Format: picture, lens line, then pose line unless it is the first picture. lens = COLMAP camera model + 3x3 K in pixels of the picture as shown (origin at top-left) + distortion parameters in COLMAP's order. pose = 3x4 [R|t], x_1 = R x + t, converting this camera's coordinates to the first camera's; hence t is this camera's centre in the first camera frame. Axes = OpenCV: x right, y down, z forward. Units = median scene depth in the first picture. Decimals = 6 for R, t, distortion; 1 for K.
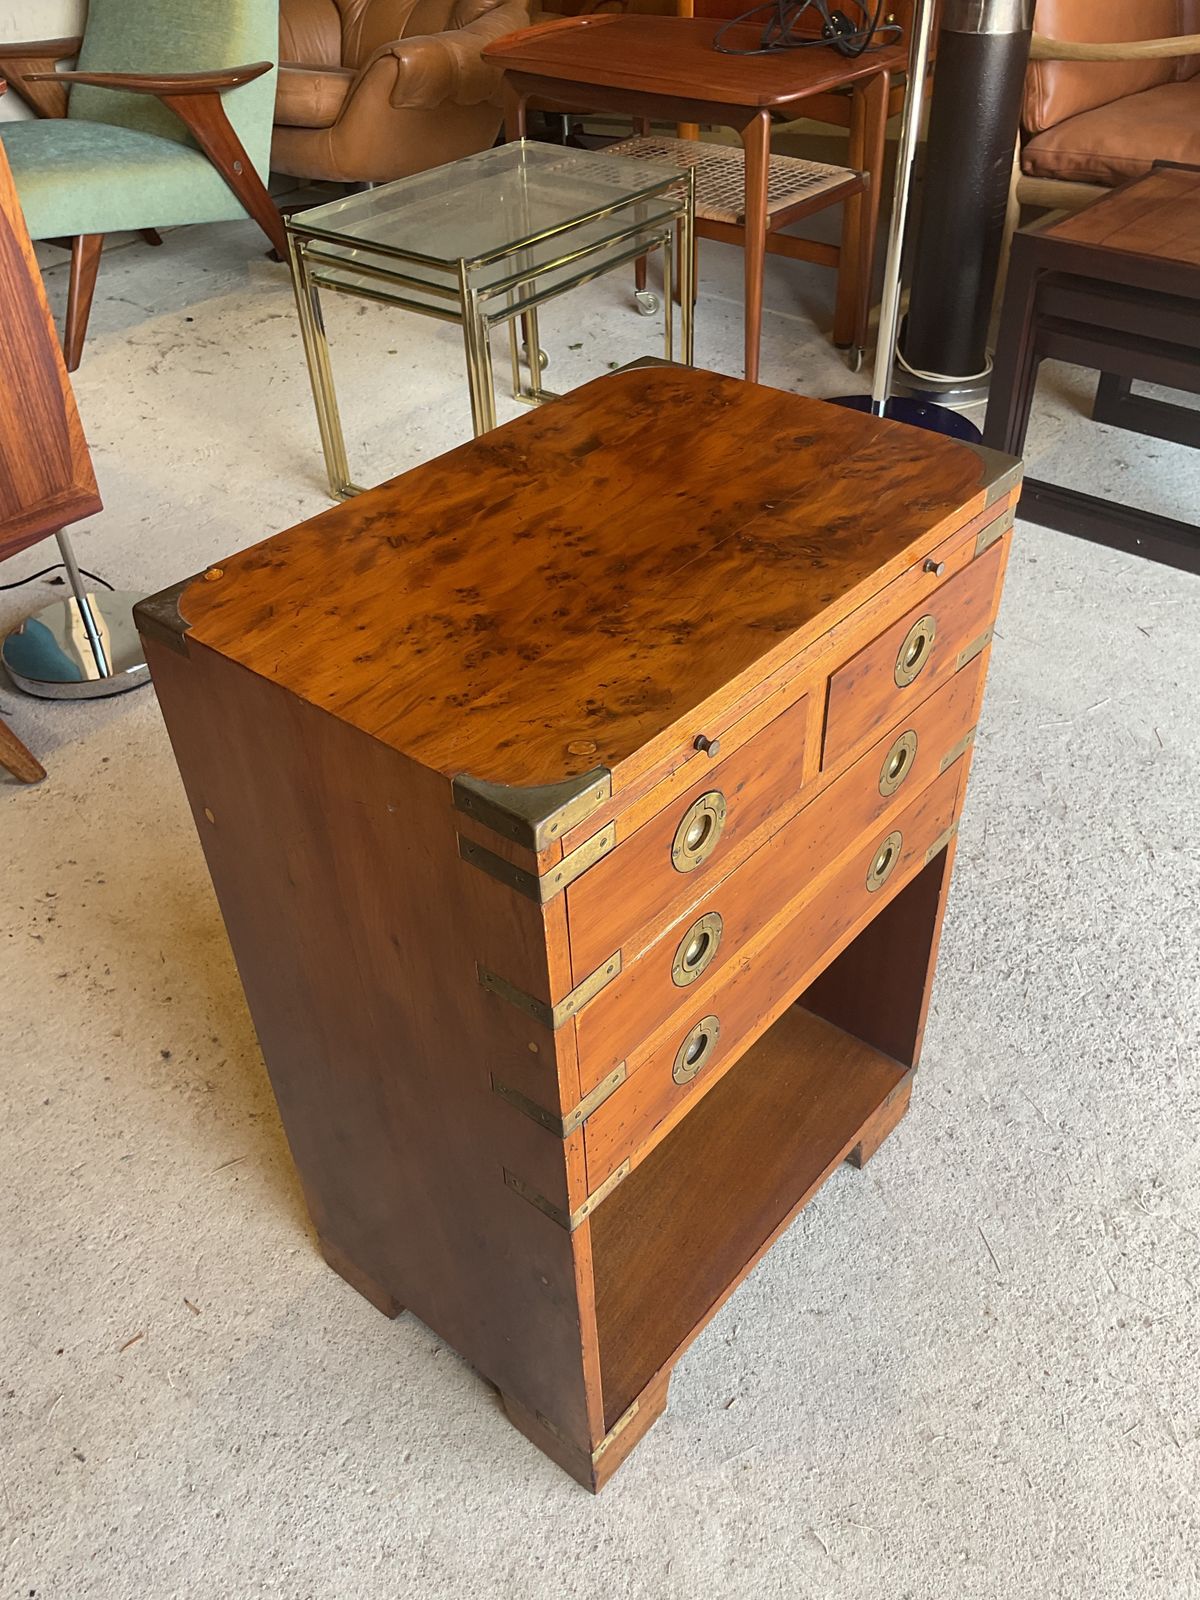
lens RADIAL K [[1339.2, 0, 600.3], [0, 1339.2, 792.4], [0, 0, 1]] dist [0.032419, -0.068672]
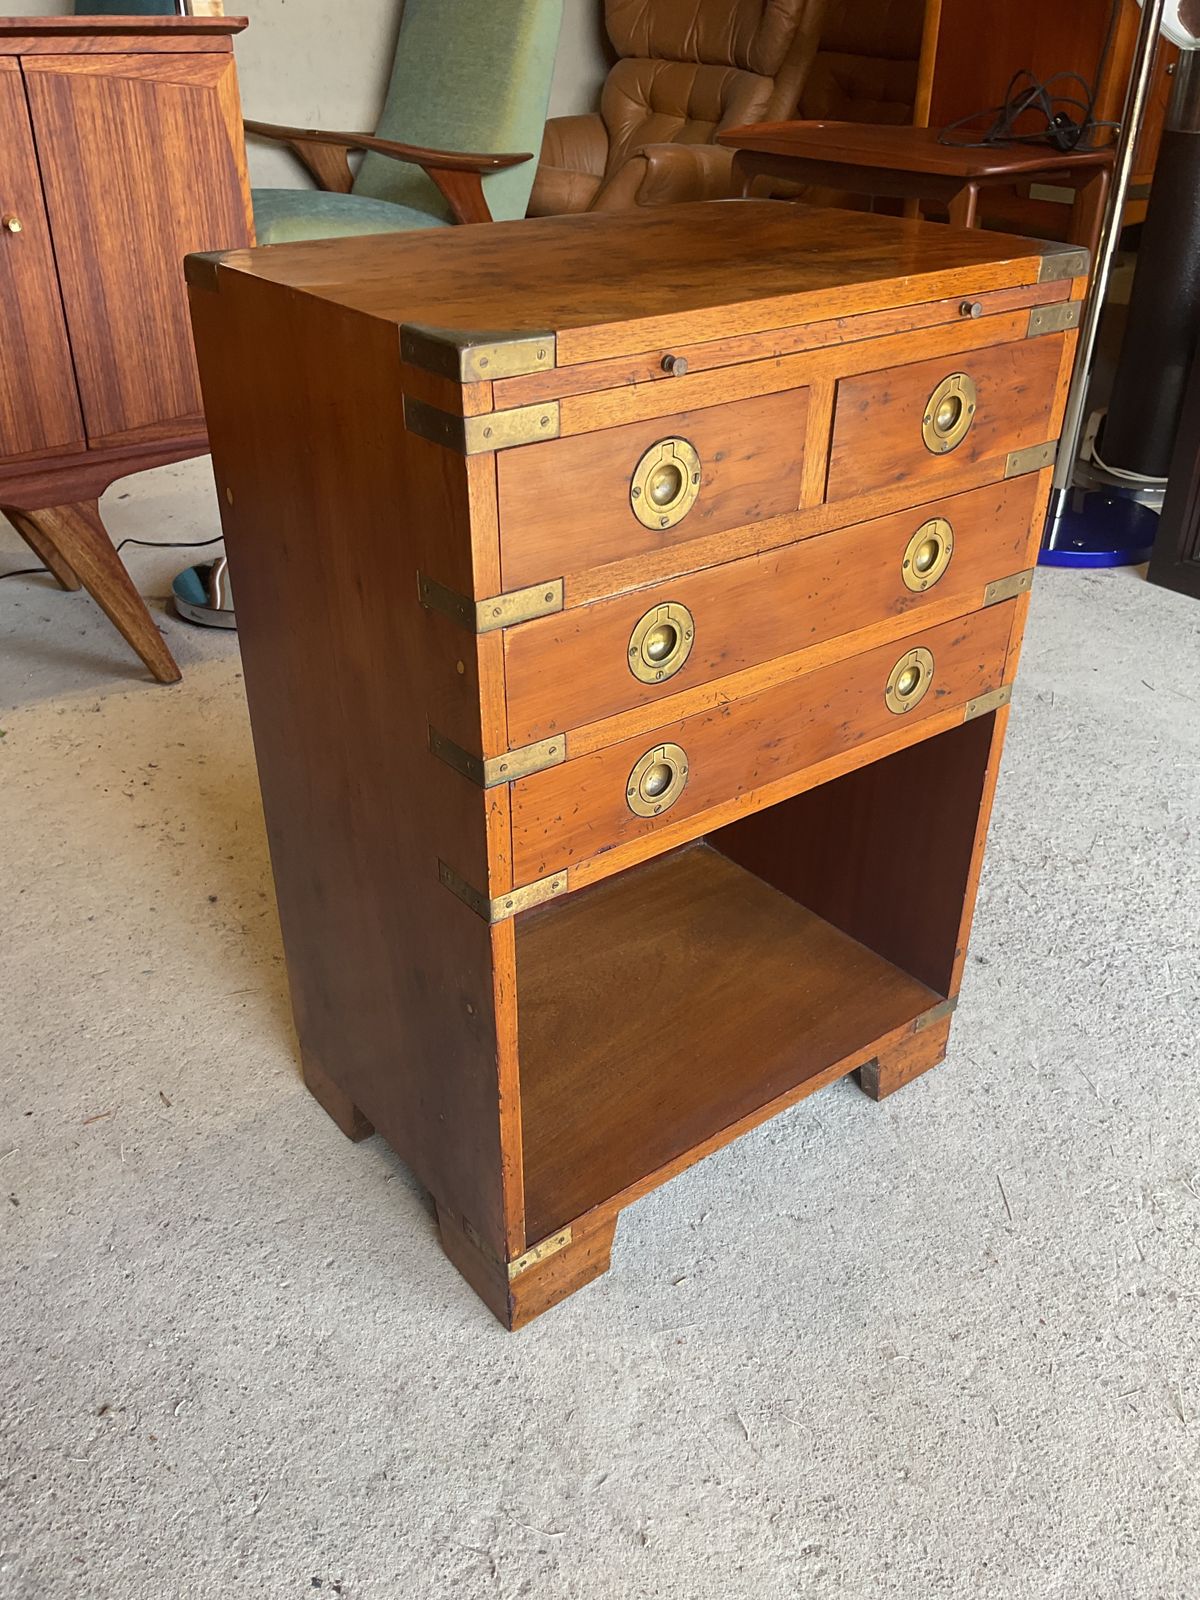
lens RADIAL K [[1339.2, 0, 601.6], [0, 1339.2, 793.0], [0, 0, 1]] dist [0.032419, -0.068672]
pose [[0.977700, 0.139138, -0.157301, 0.135301], [-0.159995, 0.978684, -0.128761, 0.243484], [0.136032, 0.151057, 0.979121, 0.046668]]
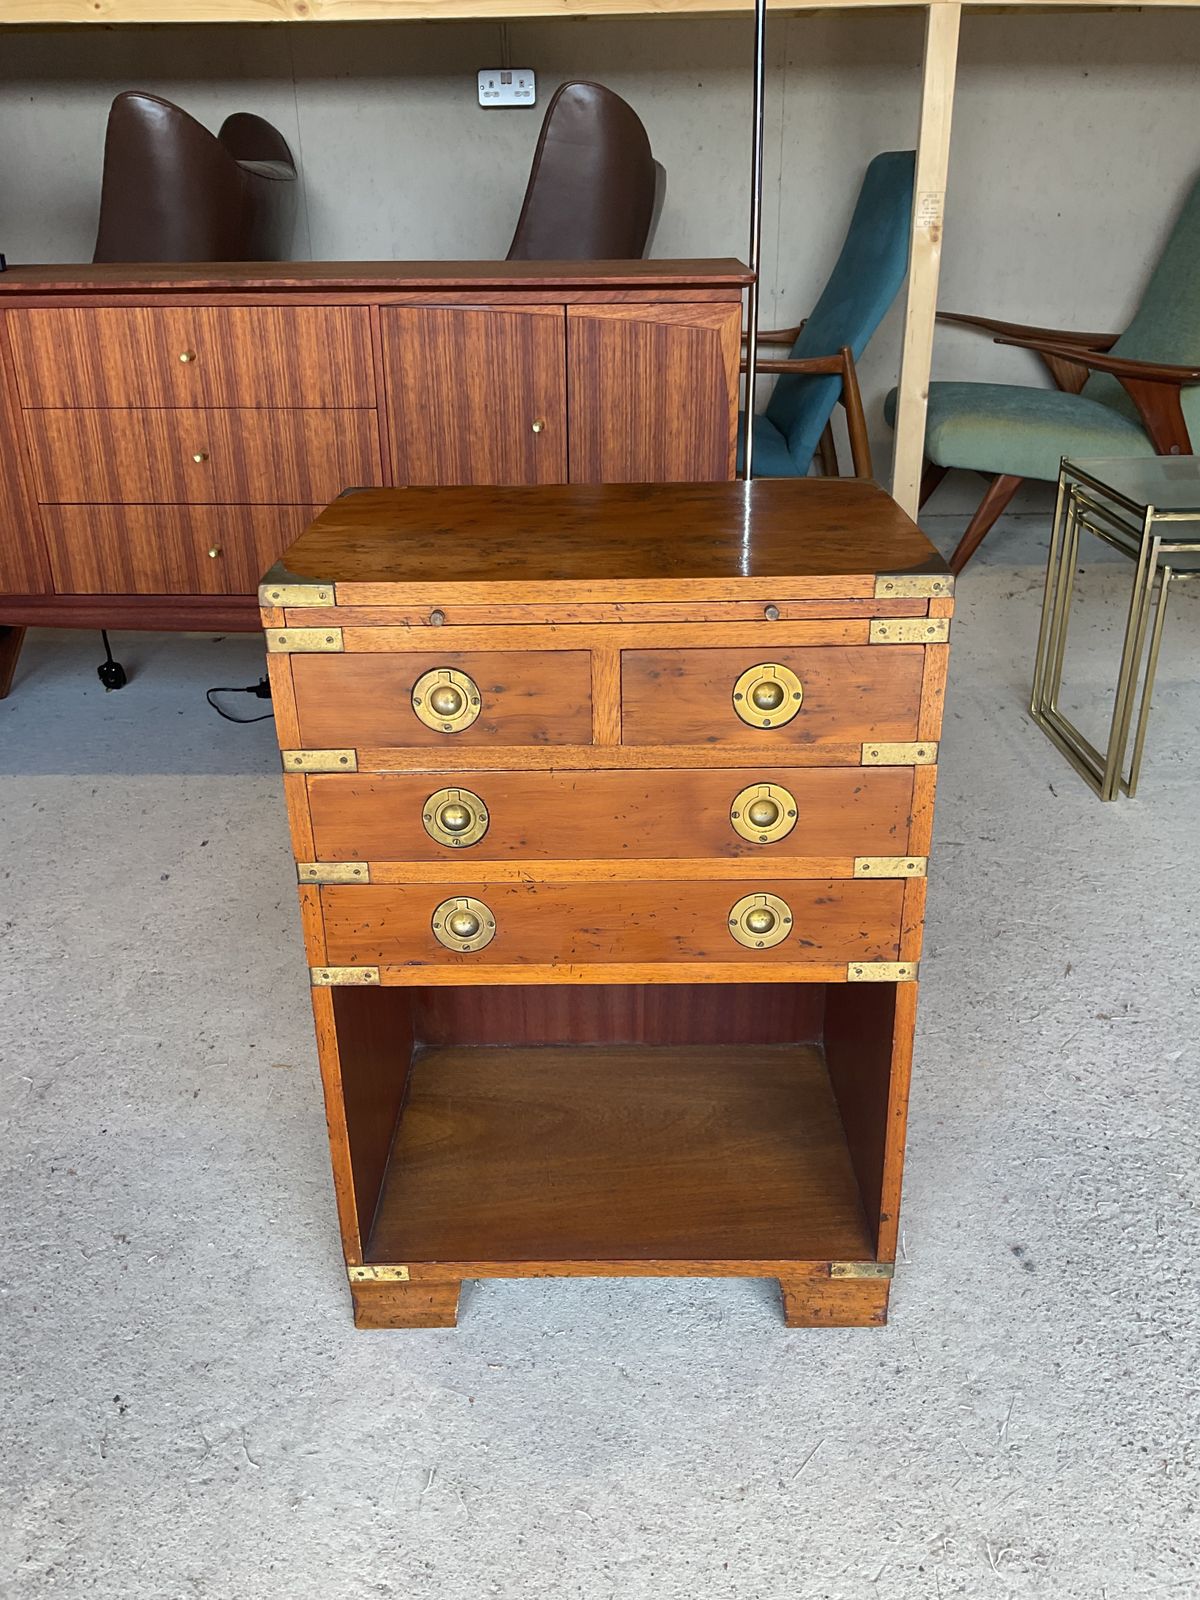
lens RADIAL K [[1339.2, 0, 602.5], [0, 1339.2, 794.0], [0, 0, 1]] dist [0.032419, -0.068672]
pose [[0.641019, 0.342305, -0.686966, 0.691279], [-0.486444, 0.873513, -0.018650, 0.037652], [0.593690, 0.346126, 0.726450, 0.117453]]
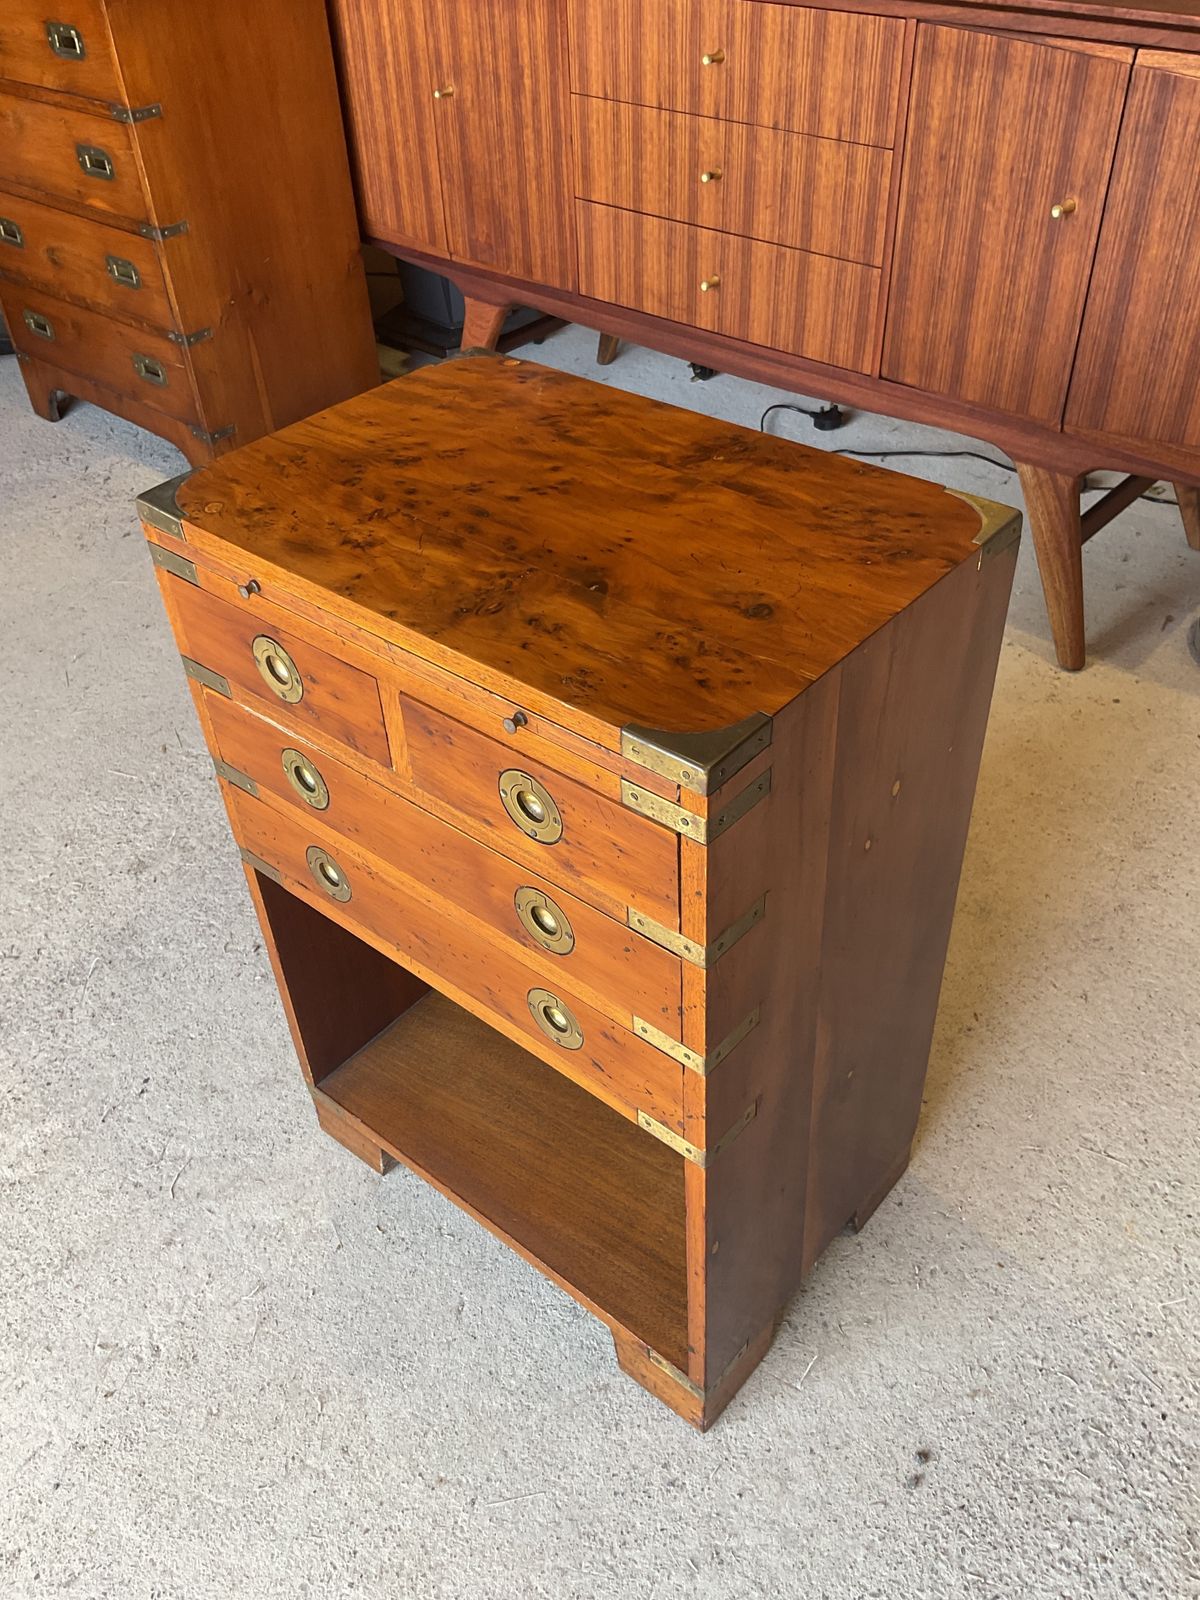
lens RADIAL K [[1339.2, 0, 598.4], [0, 1339.2, 797.4], [0, 0, 1]] dist [0.032419, -0.068672]
pose [[0.002819, 0.668067, -0.744096, 0.661009], [-0.593421, 0.600035, 0.536479, -0.453307], [0.804887, 0.440050, 0.398136, 0.512429]]
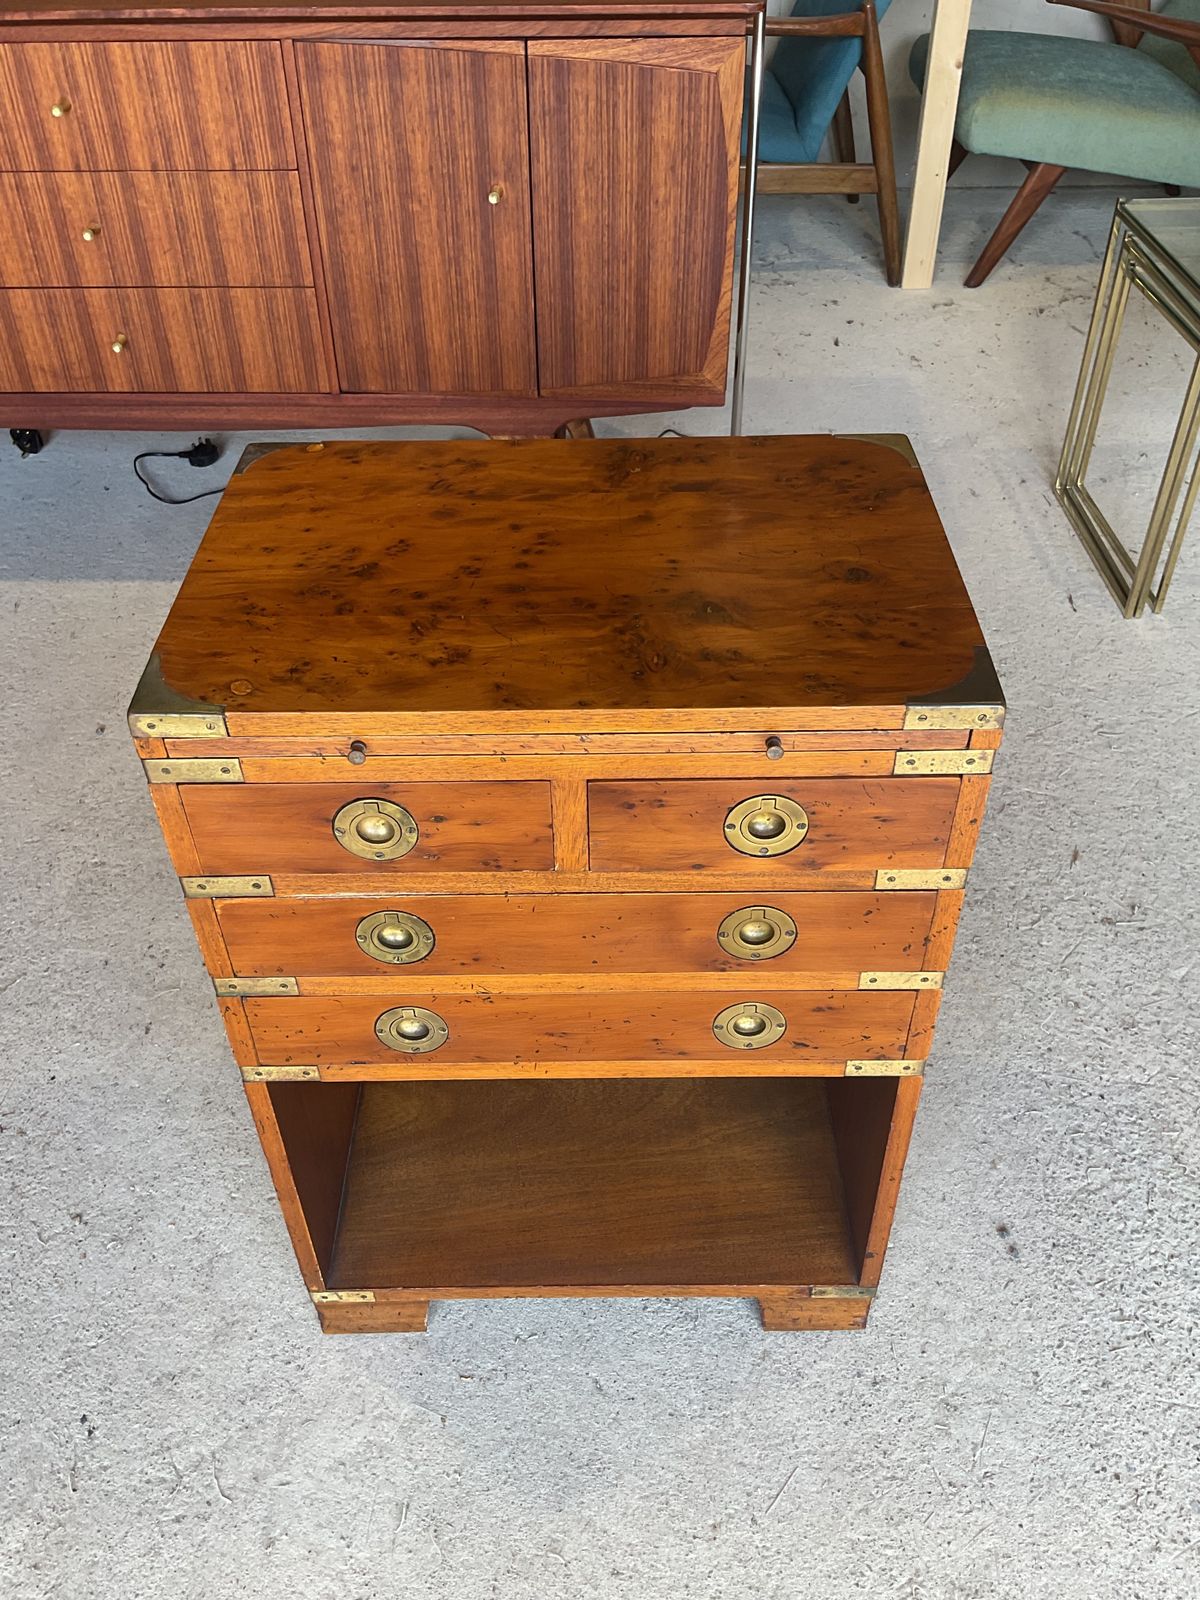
lens RADIAL K [[1339.2, 0, 602.2], [0, 1339.2, 795.9], [0, 0, 1]] dist [0.032419, -0.068672]
pose [[0.649815, 0.519258, -0.555078, 0.486807], [-0.483880, 0.845785, 0.224739, -0.202416], [0.586174, 0.122553, 0.800863, 0.161158]]
